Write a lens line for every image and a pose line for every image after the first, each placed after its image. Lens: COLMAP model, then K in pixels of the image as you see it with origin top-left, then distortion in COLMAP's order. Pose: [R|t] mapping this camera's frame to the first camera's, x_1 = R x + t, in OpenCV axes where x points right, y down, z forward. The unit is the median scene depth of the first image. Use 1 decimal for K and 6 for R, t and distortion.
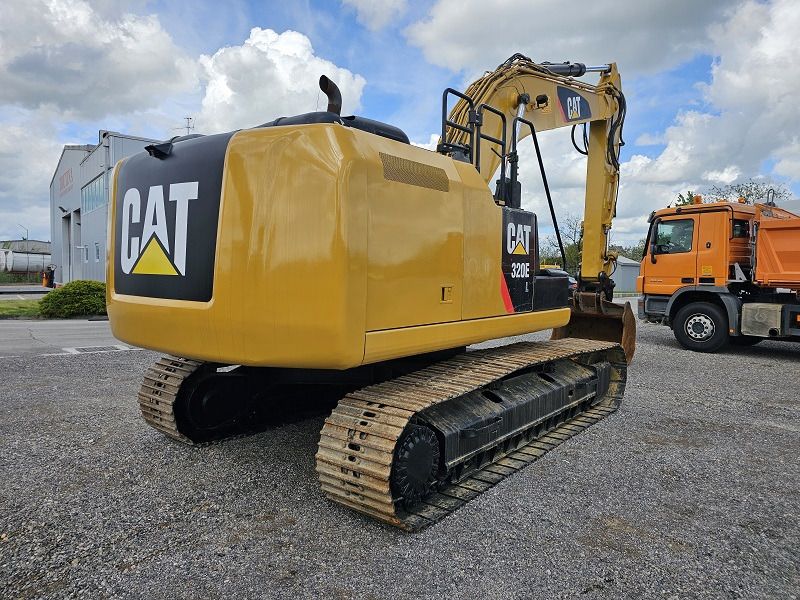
lens RADIAL K [[536.4, 0, 400.0], [0, 536.4, 300.0], [0, 0, 1]] dist [0.058331, -0.050419]
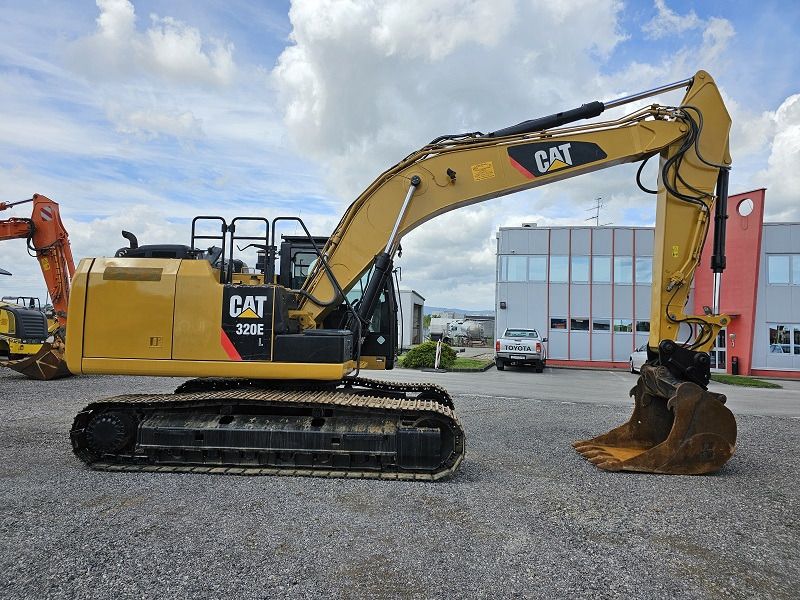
lens RADIAL K [[528.0, 0, 400.7], [0, 528.0, 294.6], [0, 0, 1]] dist [0.060582, -0.059955]
pose [[0.592235, -0.046410, -0.804428, 1.550901], [-0.067165, 0.992022, -0.106680, -0.025107], [0.802961, 0.117209, 0.584393, 0.522222]]
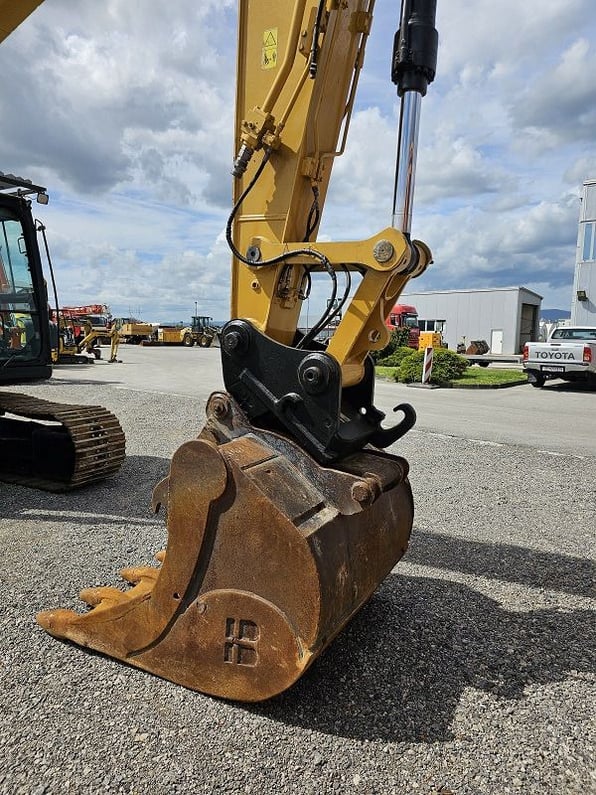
lens RADIAL K [[533.1, 0, 298.0], [0, 533.1, 397.5], [0, 0, 1]] dist [0.058331, -0.050419]
pose [[0.174285, 0.104812, -0.979101, 1.330351], [-0.061066, 0.993556, 0.095490, -0.087379], [0.982800, 0.043147, 0.179563, 2.006099]]
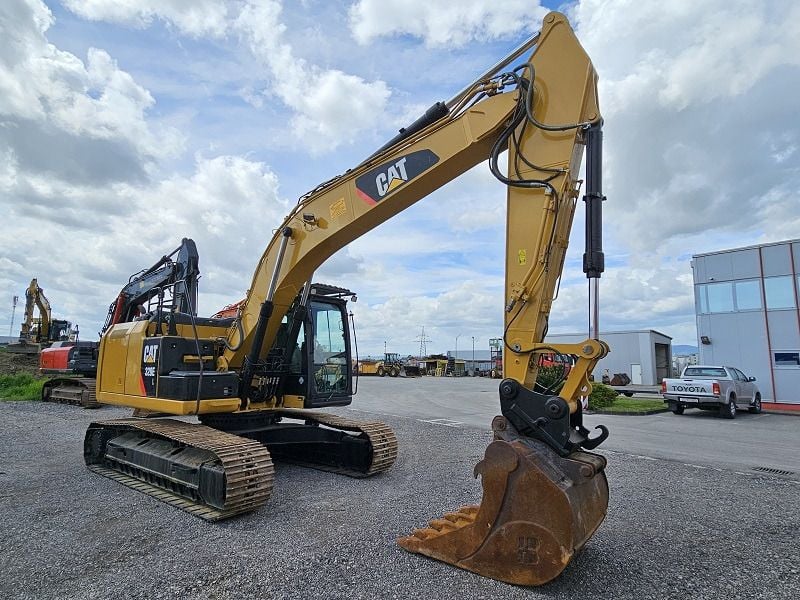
lens RADIAL K [[429.2, 0, 395.3], [0, 429.2, 304.5], [0, 0, 1]] dist [-0.006518, 0.000245]
pose [[0.022219, -0.151932, -0.988141, 1.663159], [-0.066455, 0.985975, -0.153093, -0.111457], [0.997542, 0.069068, 0.011811, 1.784624]]
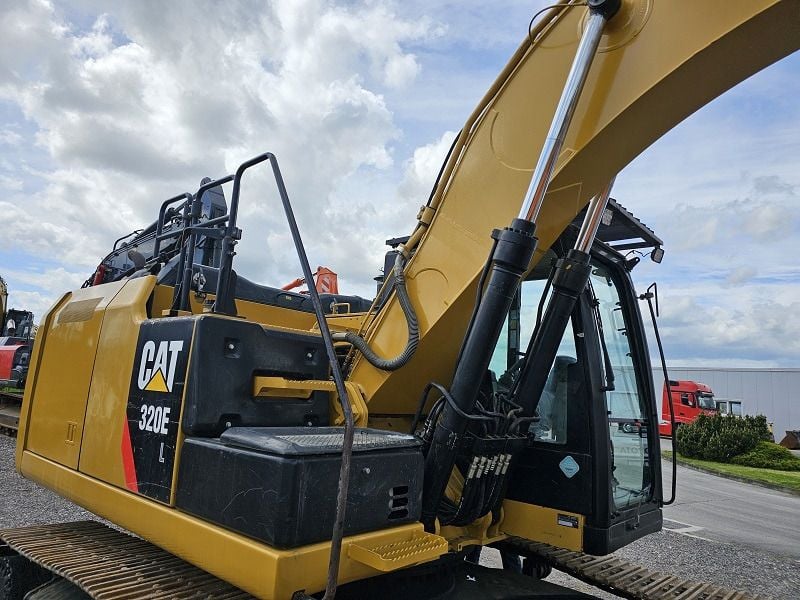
lens RADIAL K [[536.4, 0, 400.0], [0, 536.4, 300.0], [0, 0, 1]] dist [0.058331, -0.050419]
pose [[-0.037325, -0.182432, -0.982510, 0.822685], [-0.127958, 0.975974, -0.176357, -0.112685], [0.991077, 0.119138, -0.059772, 1.301277]]
